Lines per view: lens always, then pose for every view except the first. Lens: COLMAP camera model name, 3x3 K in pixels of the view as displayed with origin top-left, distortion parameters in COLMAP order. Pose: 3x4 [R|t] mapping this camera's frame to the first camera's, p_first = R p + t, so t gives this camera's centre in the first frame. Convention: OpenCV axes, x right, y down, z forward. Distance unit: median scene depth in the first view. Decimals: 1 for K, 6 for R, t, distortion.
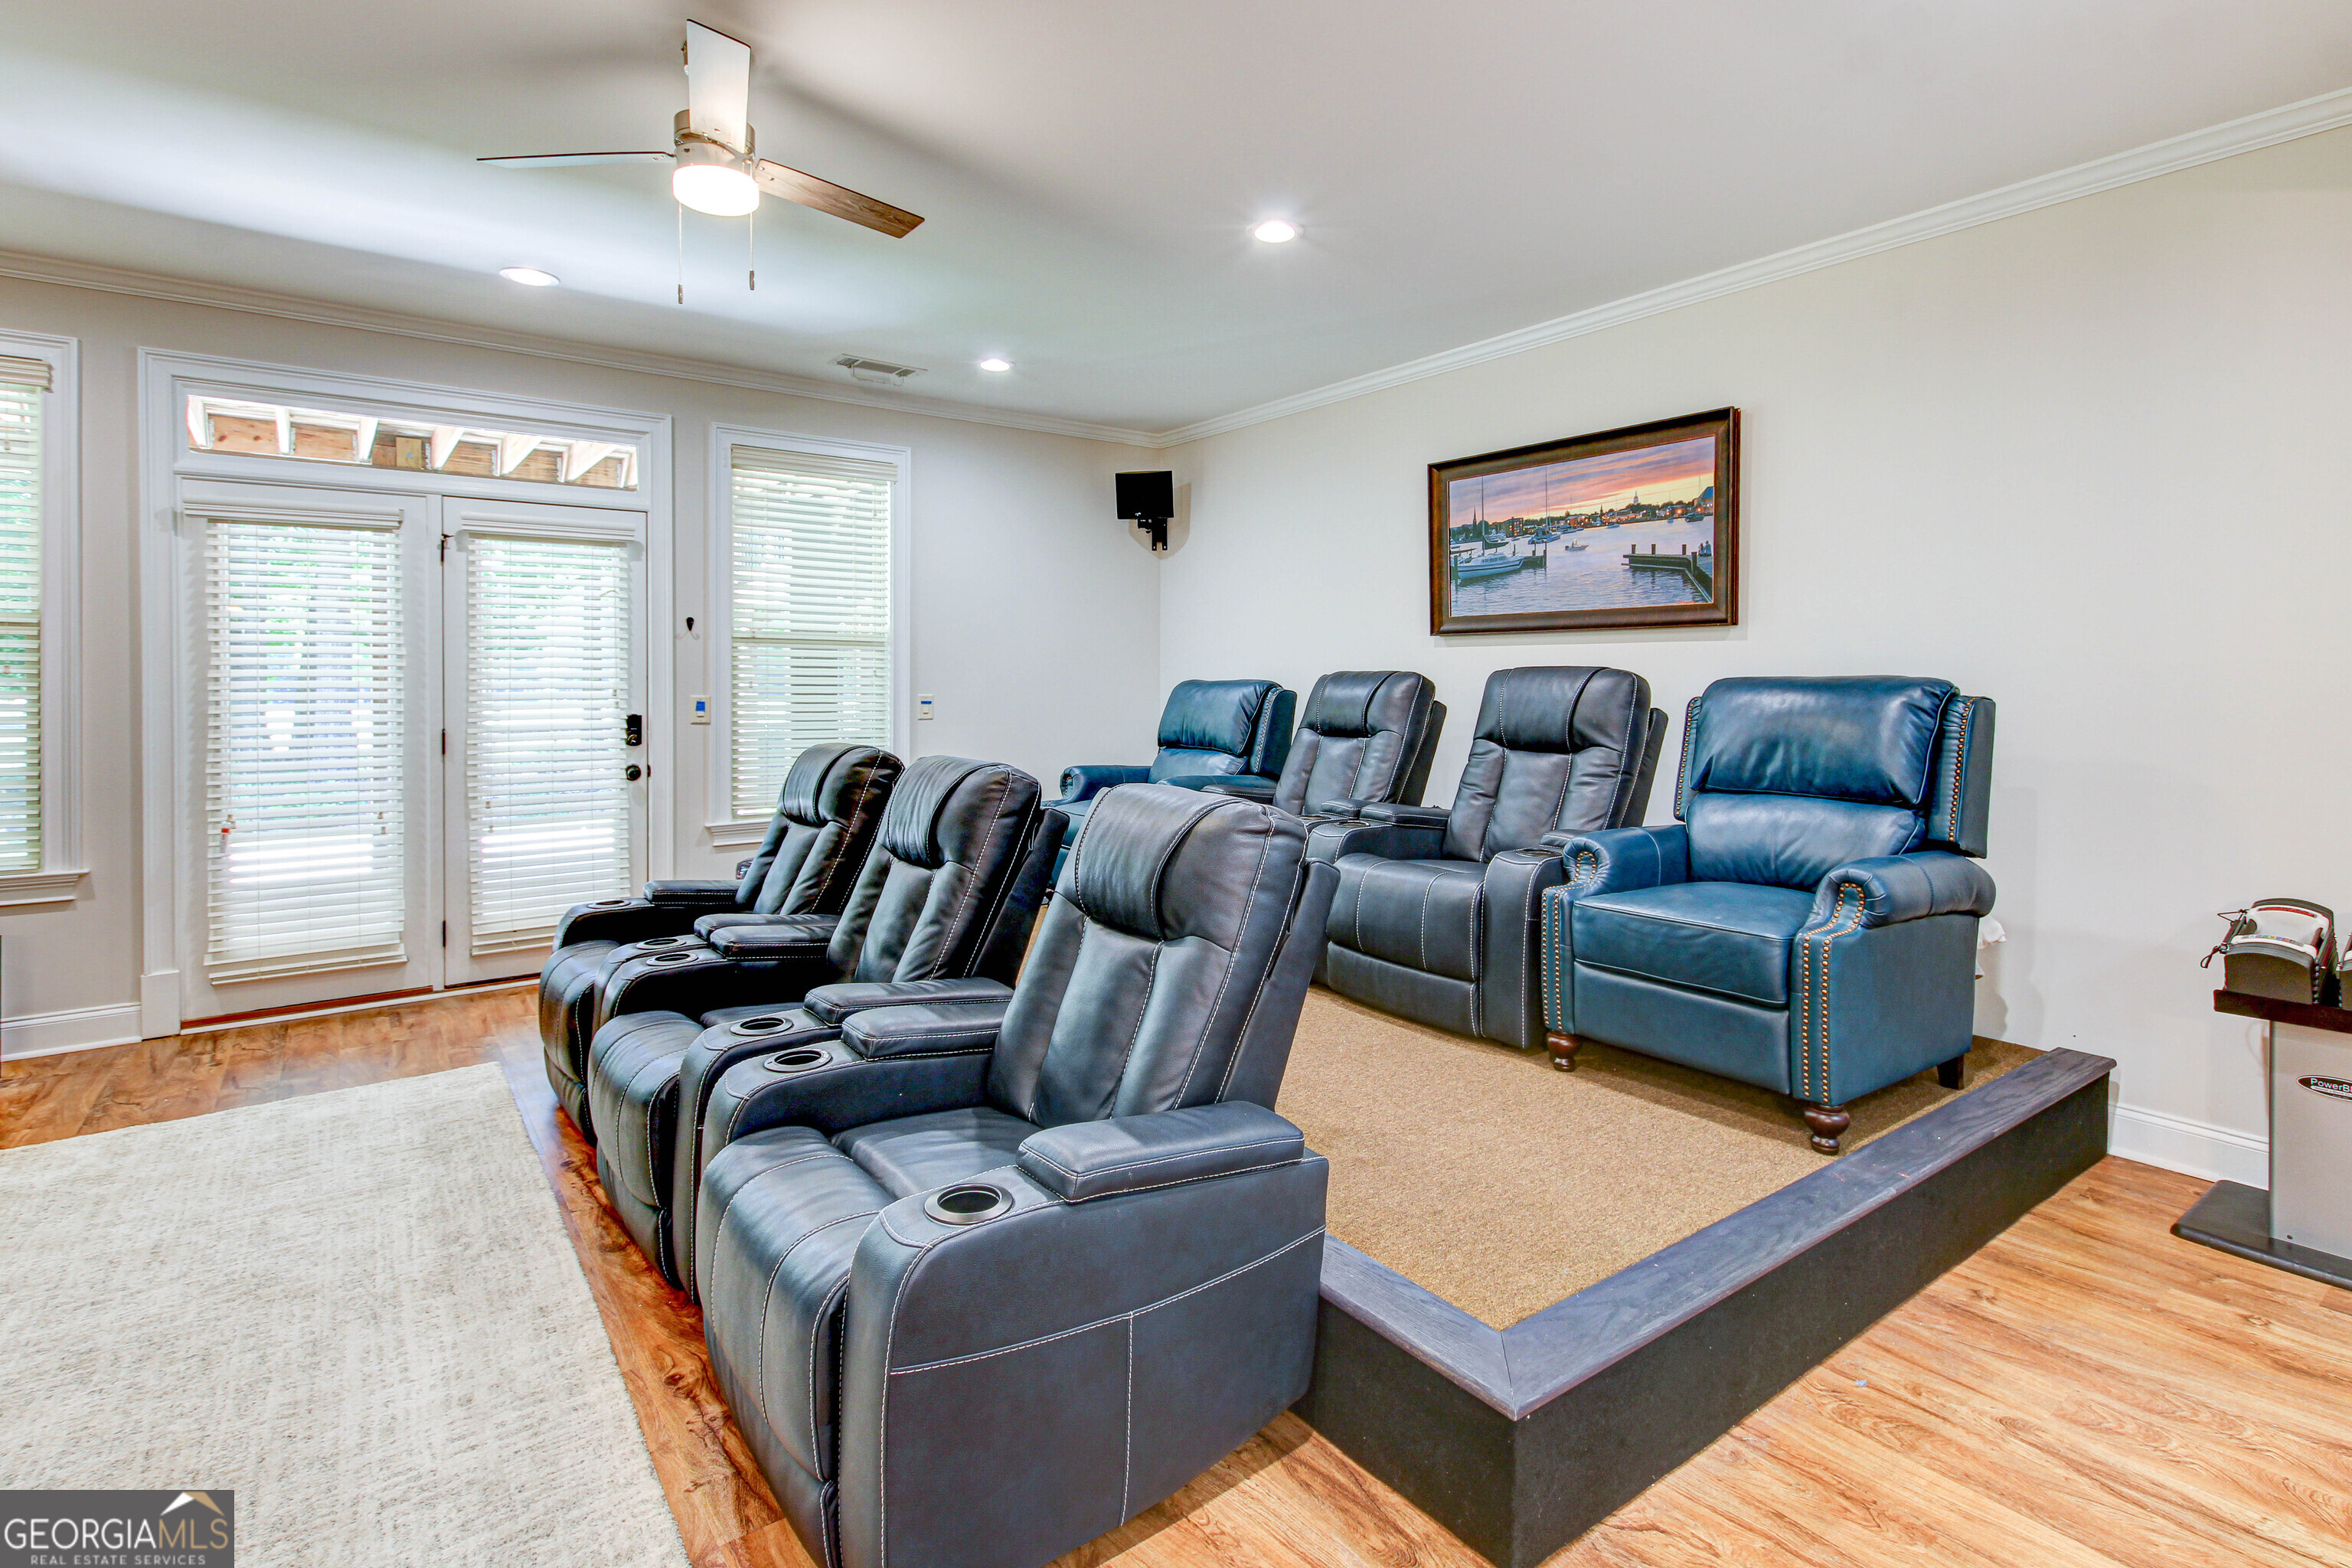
lens RADIAL K [[1137.2, 0, 1170.7], [0, 1137.2, 681.1], [0, 0, 1]] dist [0.018611, -0.005450]
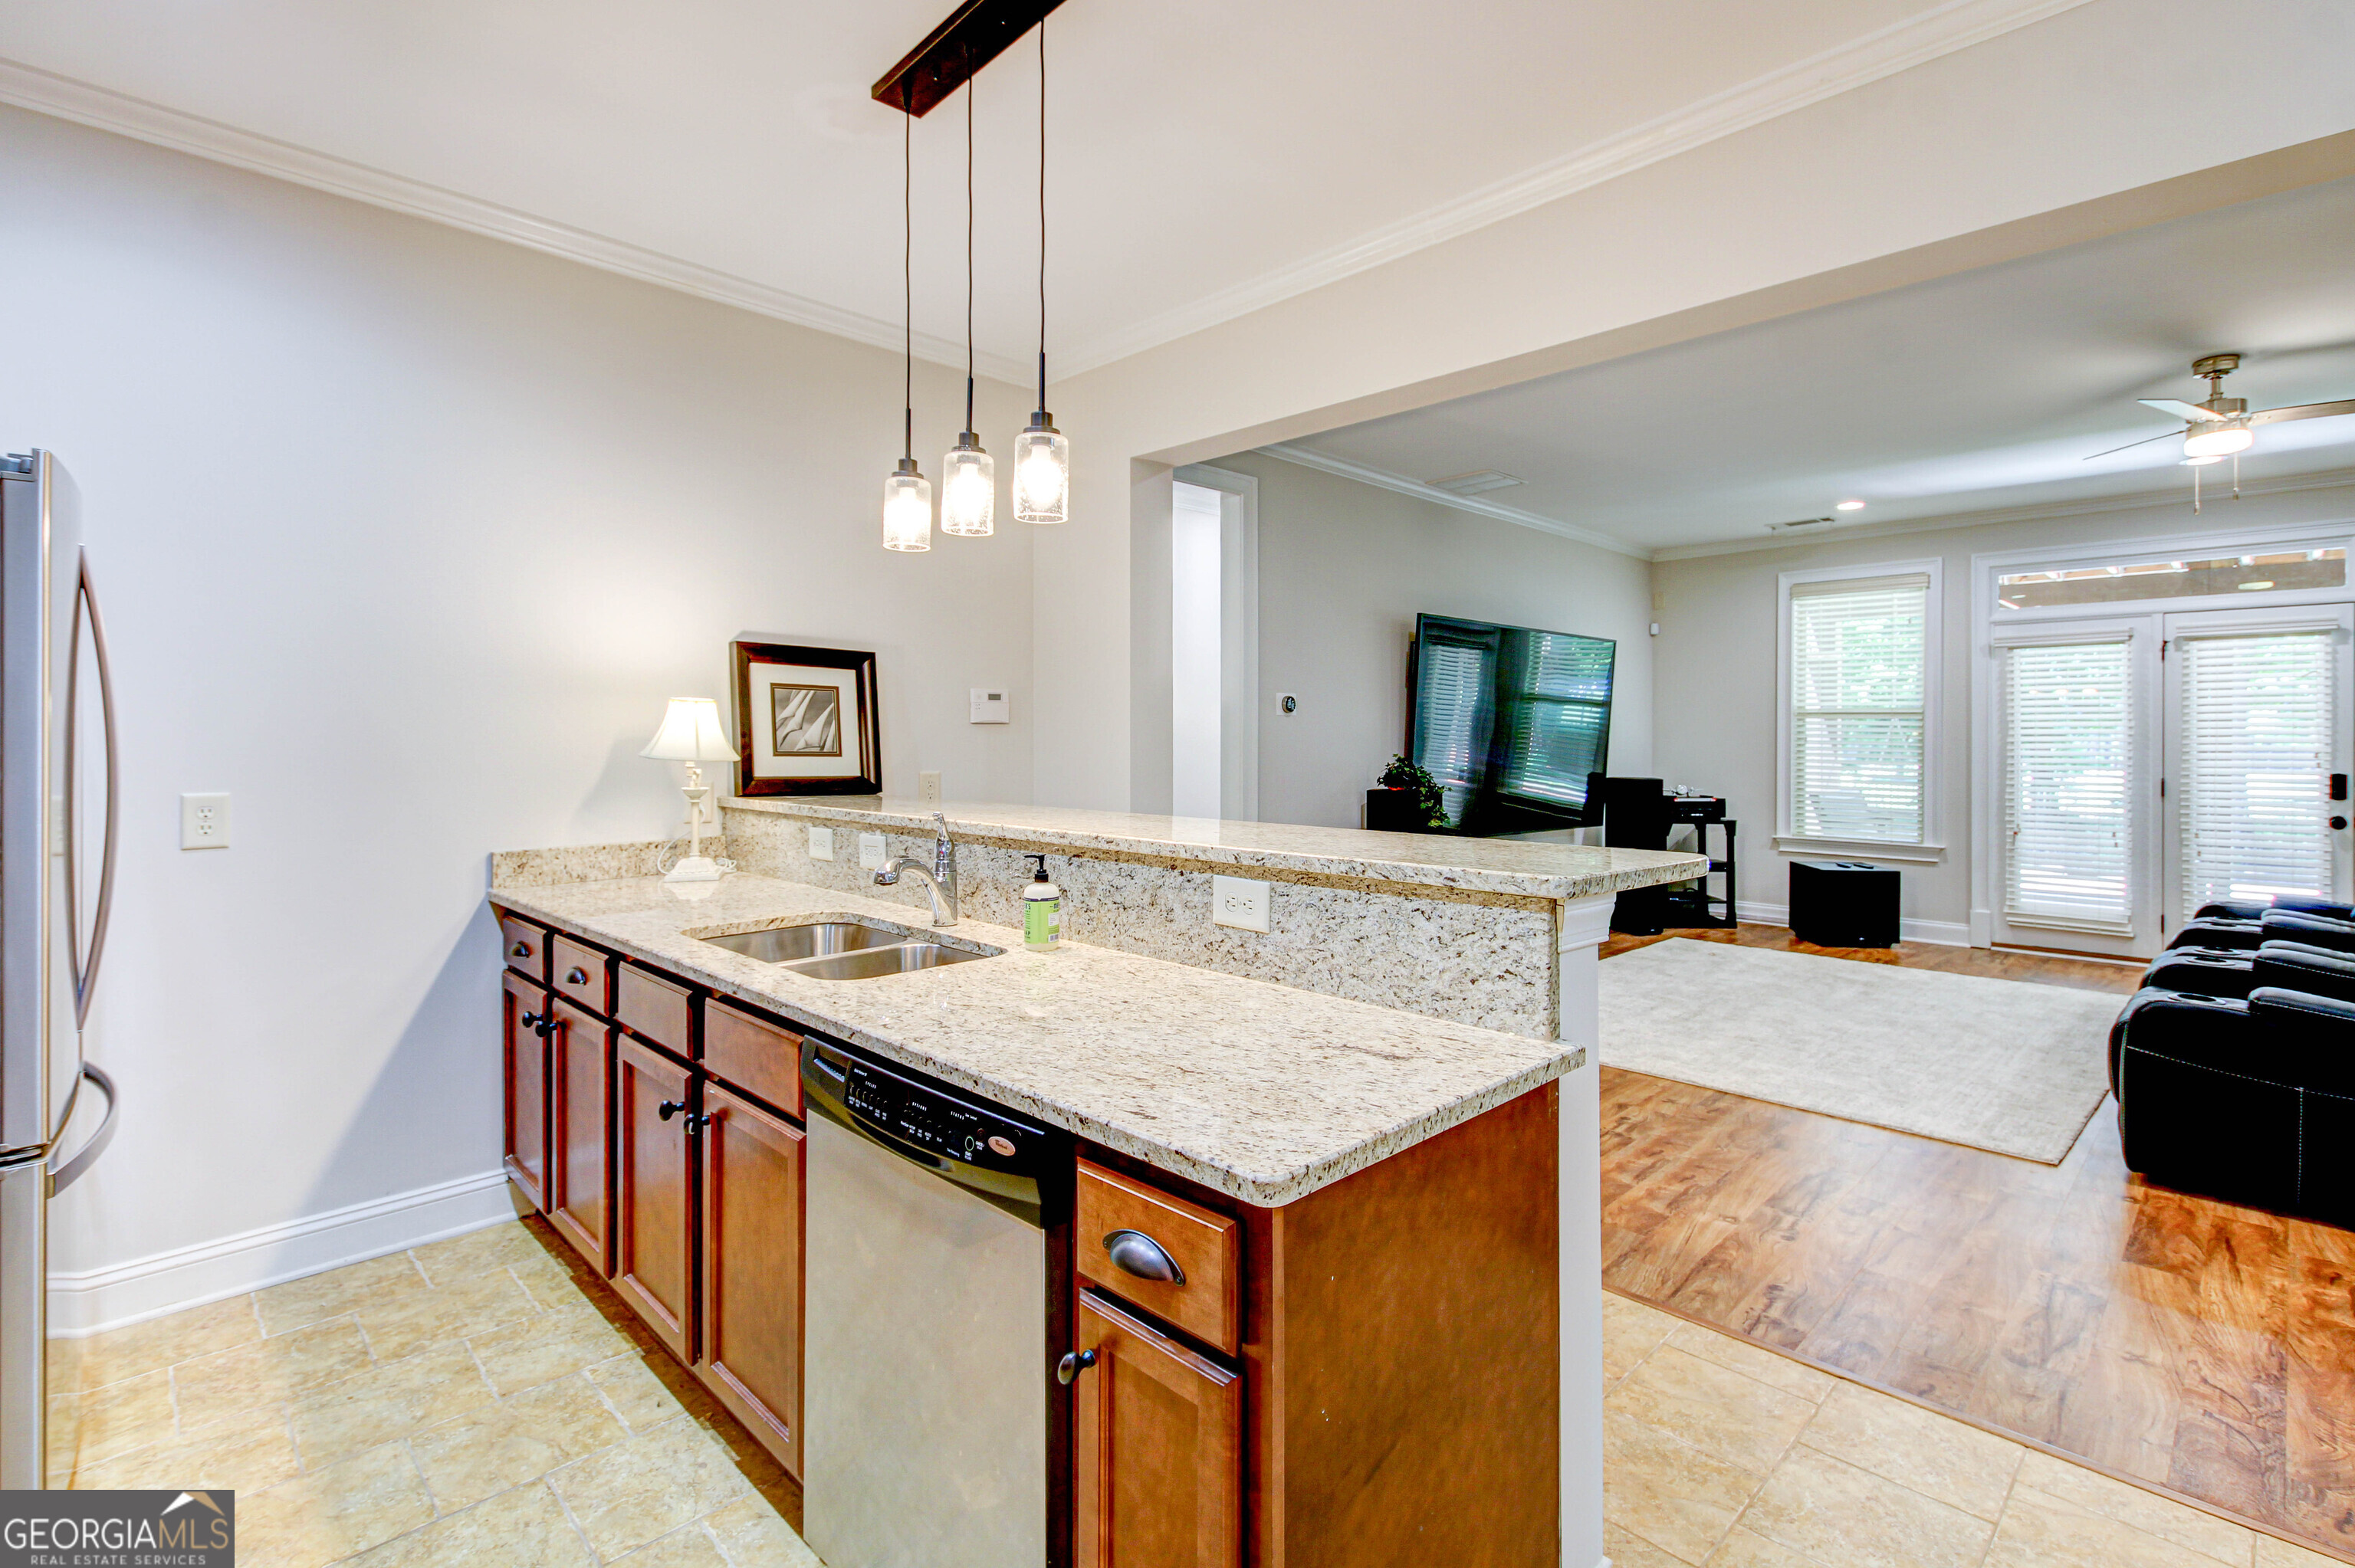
lens RADIAL K [[1106.2, 0, 1208.3], [0, 1106.2, 742.5], [0, 0, 1]] dist [0.013593, -0.000077]
pose [[0.154541, 0.004286, -0.987977, 0.611211], [-0.005224, 0.999980, 0.003521, -0.001384], [0.987972, 0.004618, 0.154561, -0.419556]]
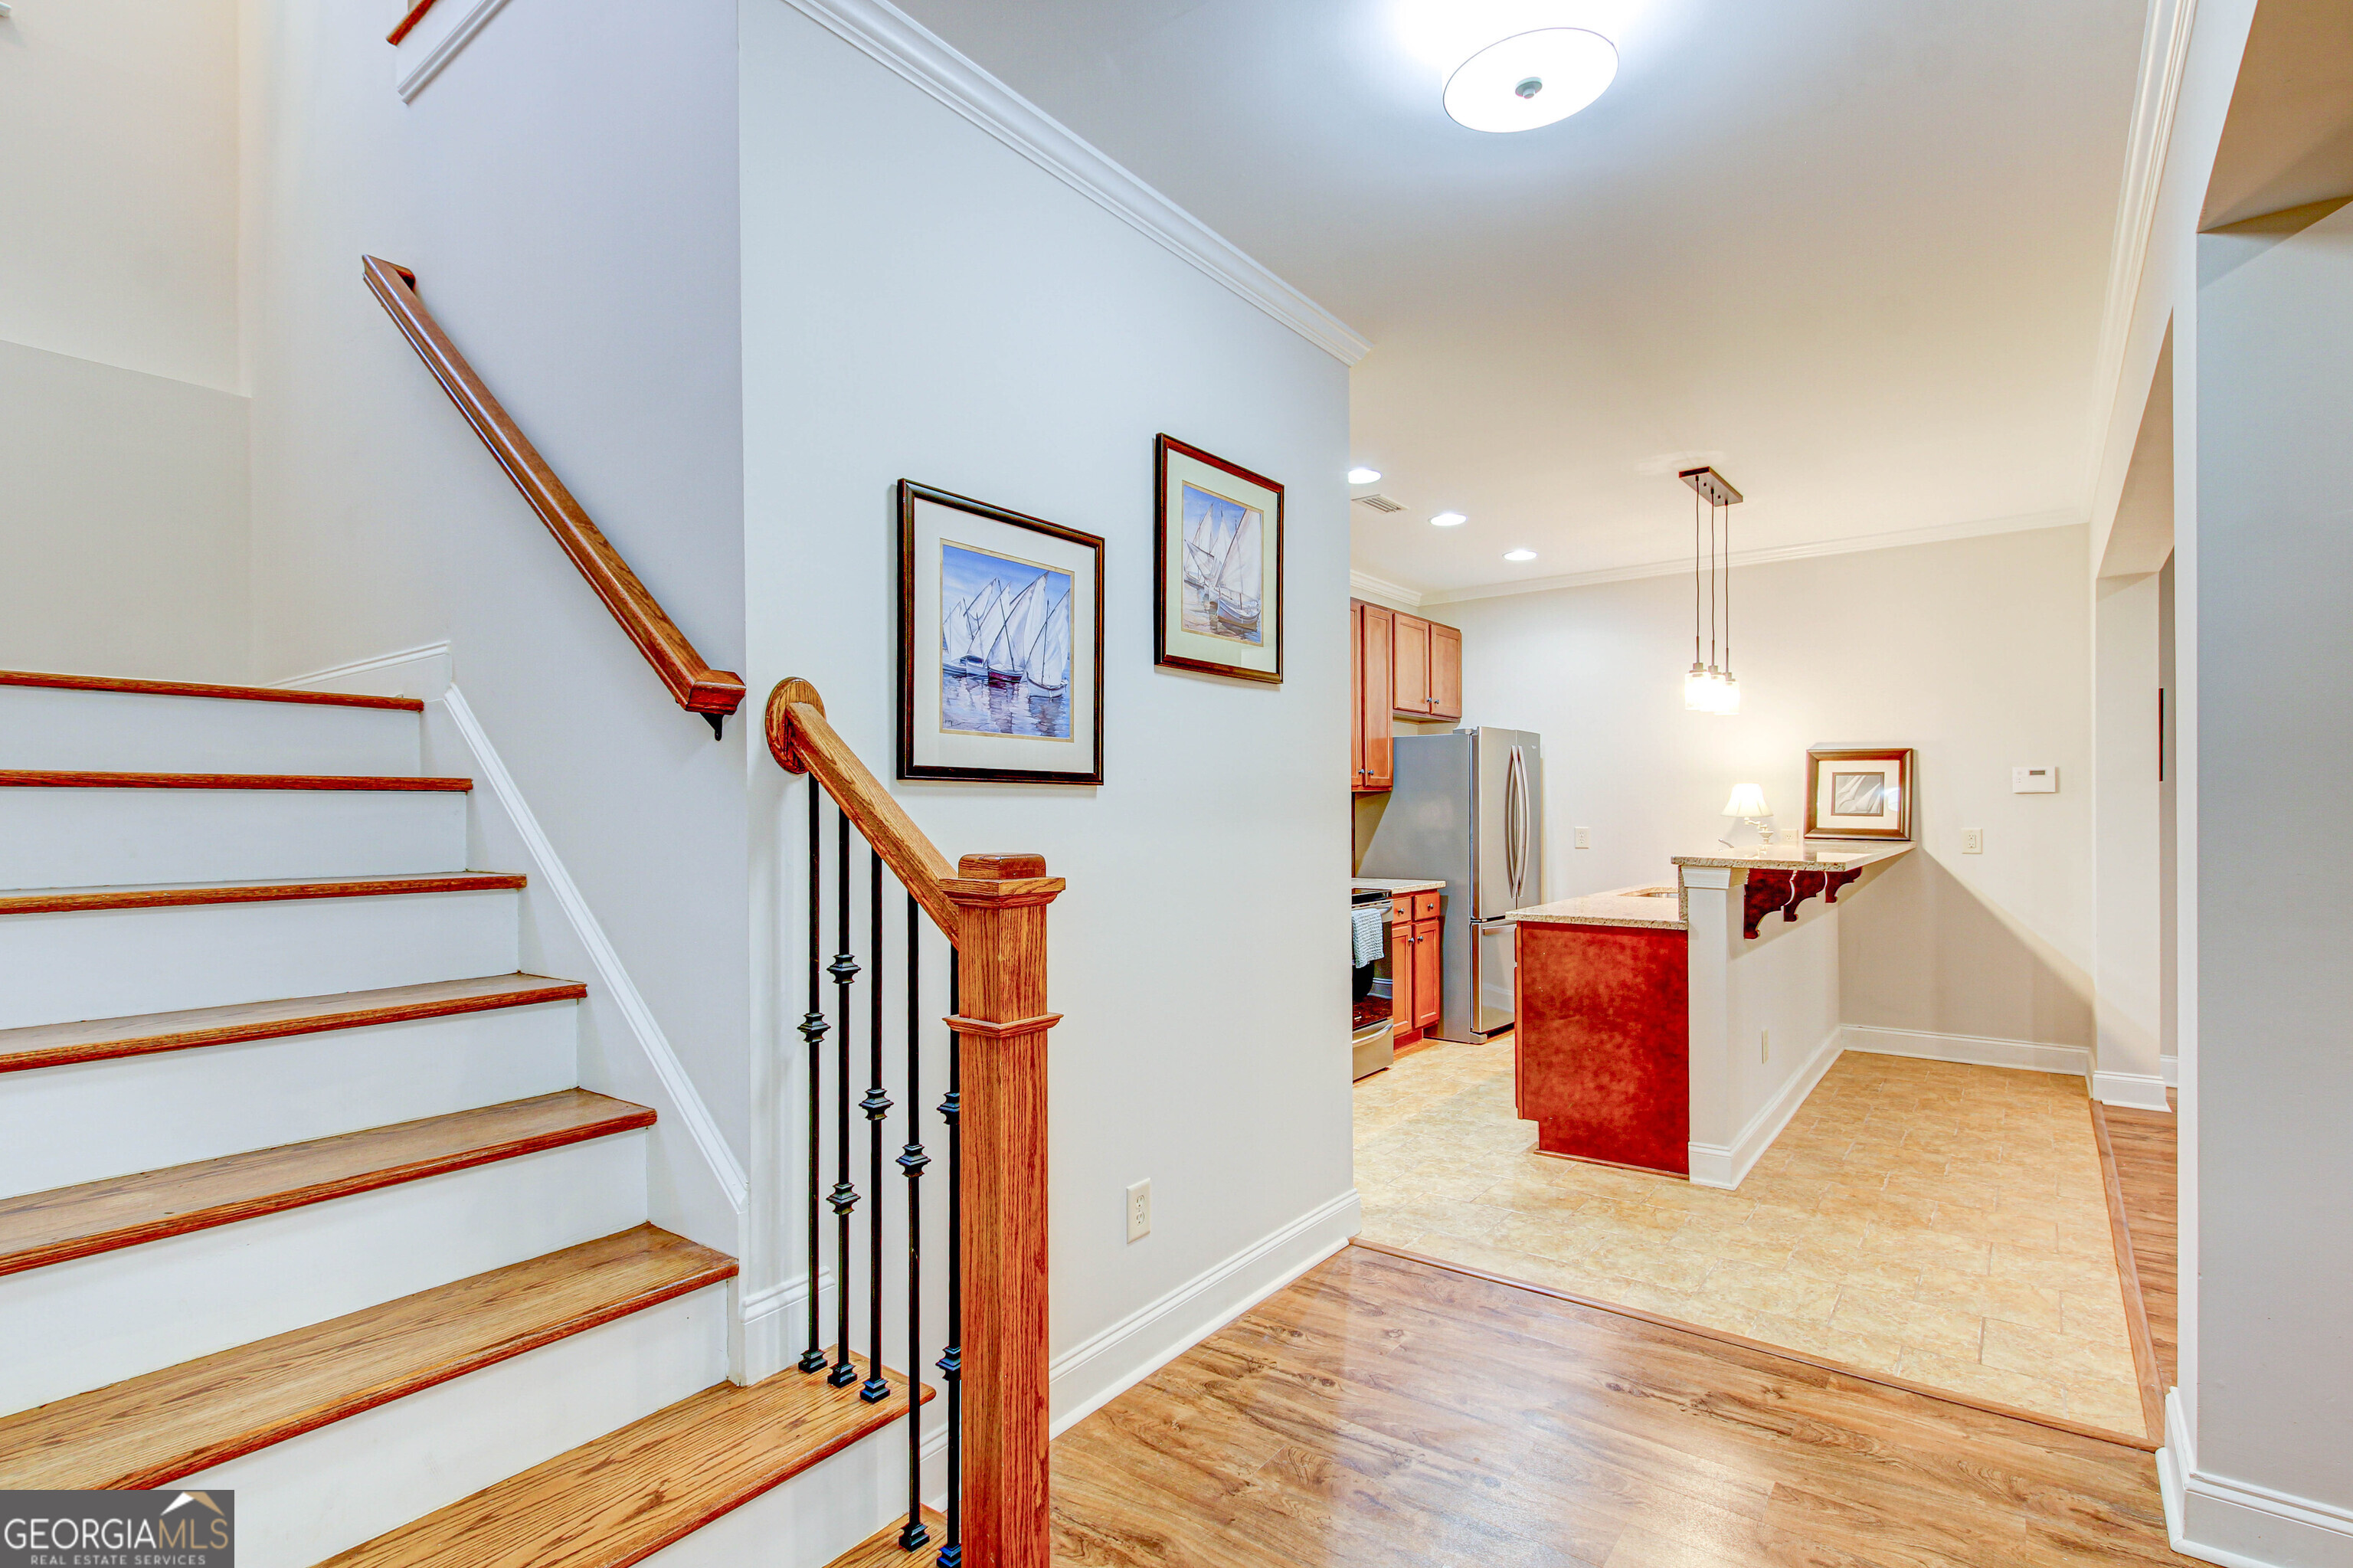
lens RADIAL K [[1106.4, 0, 1165.3], [0, 1106.4, 804.9], [0, 0, 1]] dist [0.002973, 0.000210]
pose [[-0.960855, 0.001577, -0.277047, 0.957214], [0.001895, 0.999998, -0.000880, -0.000590], [0.277045, -0.001371, -0.960856, 0.547142]]
